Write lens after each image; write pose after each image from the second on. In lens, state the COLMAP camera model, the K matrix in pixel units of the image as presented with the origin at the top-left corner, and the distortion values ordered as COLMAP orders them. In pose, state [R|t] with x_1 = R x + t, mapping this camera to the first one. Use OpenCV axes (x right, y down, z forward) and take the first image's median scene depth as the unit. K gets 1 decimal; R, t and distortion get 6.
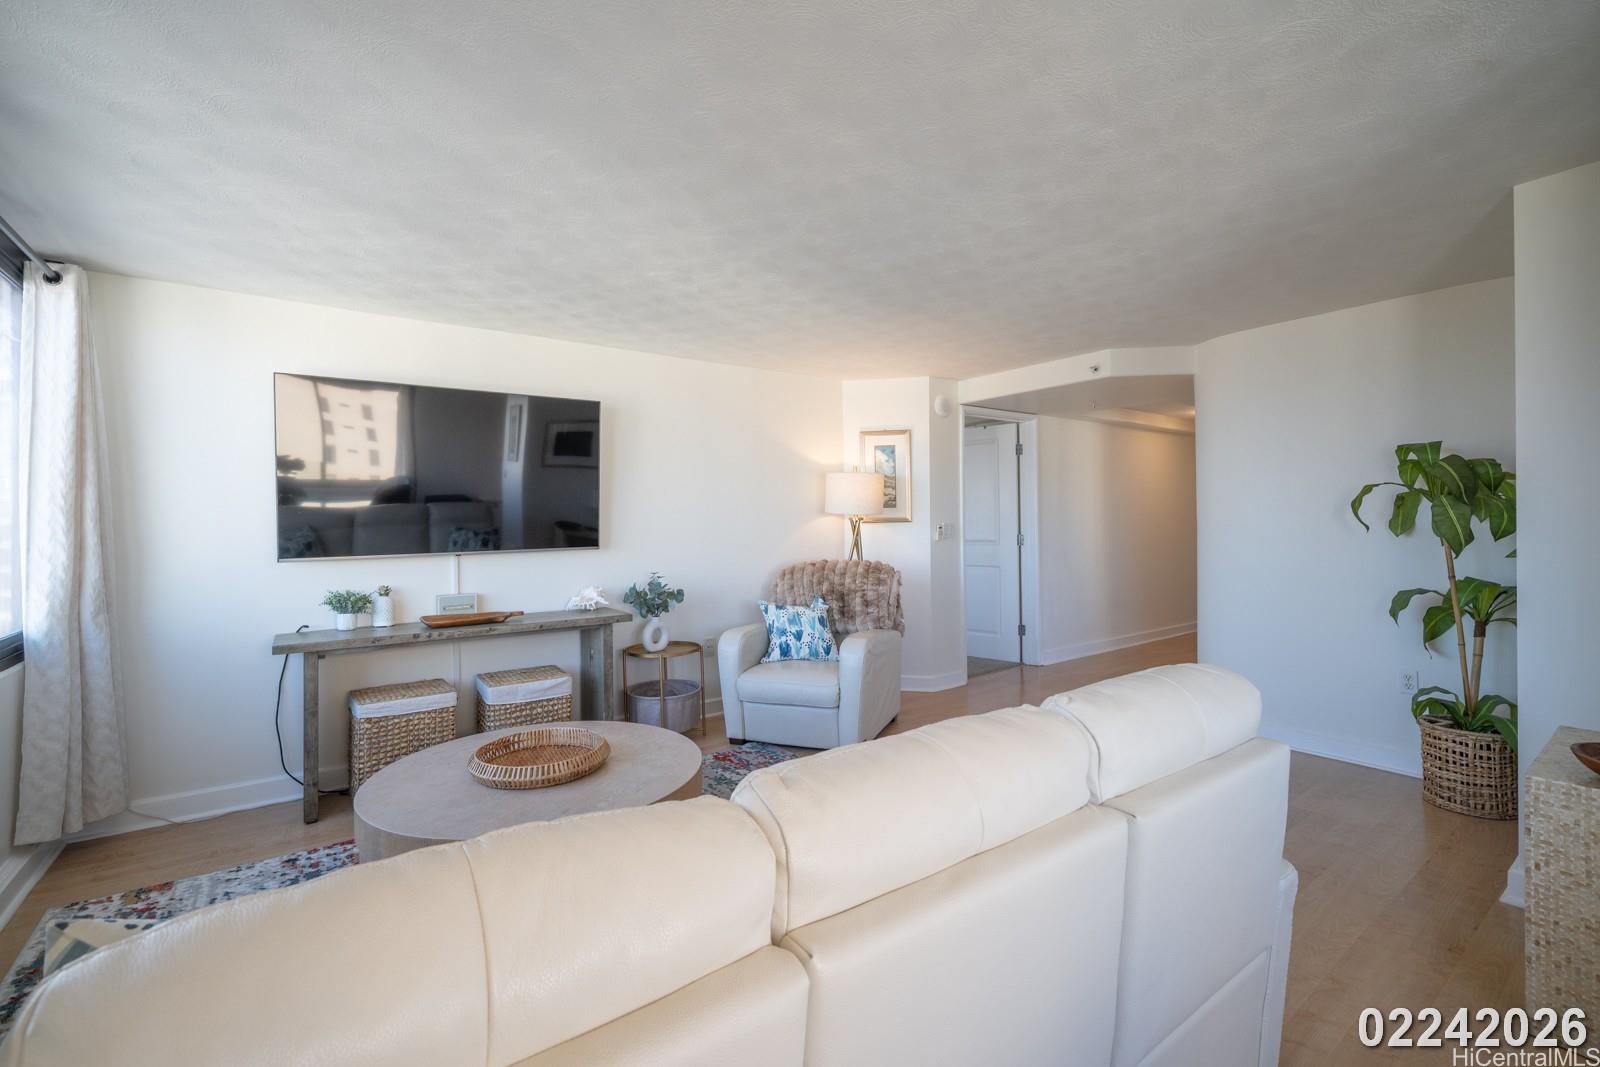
lens RADIAL K [[691.6, 0, 804.4], [0, 691.6, 521.7], [0, 0, 1]] dist [-0.000190, 0.000055]
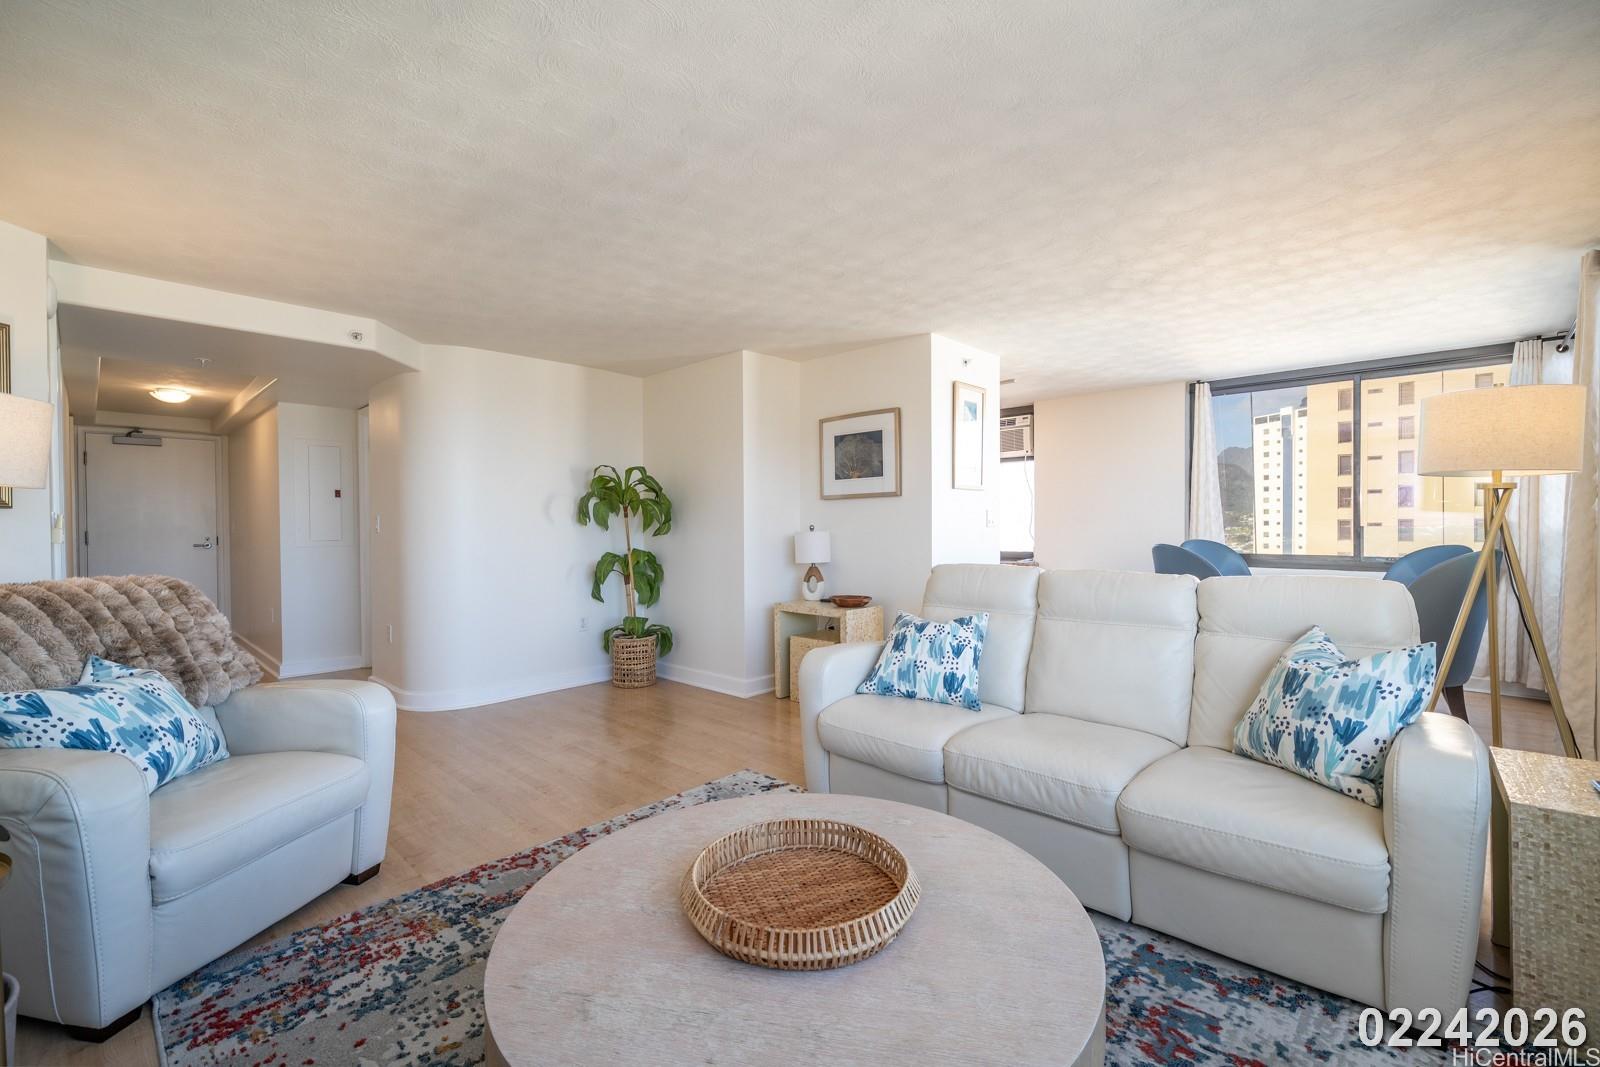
lens RADIAL K [[675.2, 0, 804.4], [0, 675.2, 534.6], [0, 0, 1]] dist [-0.001459, 0.000196]
pose [[-0.177929, -0.005726, 0.984027, -0.626127], [0.011349, 0.999905, 0.007871, 0.033239], [-0.983978, 0.012568, -0.177847, 0.743755]]
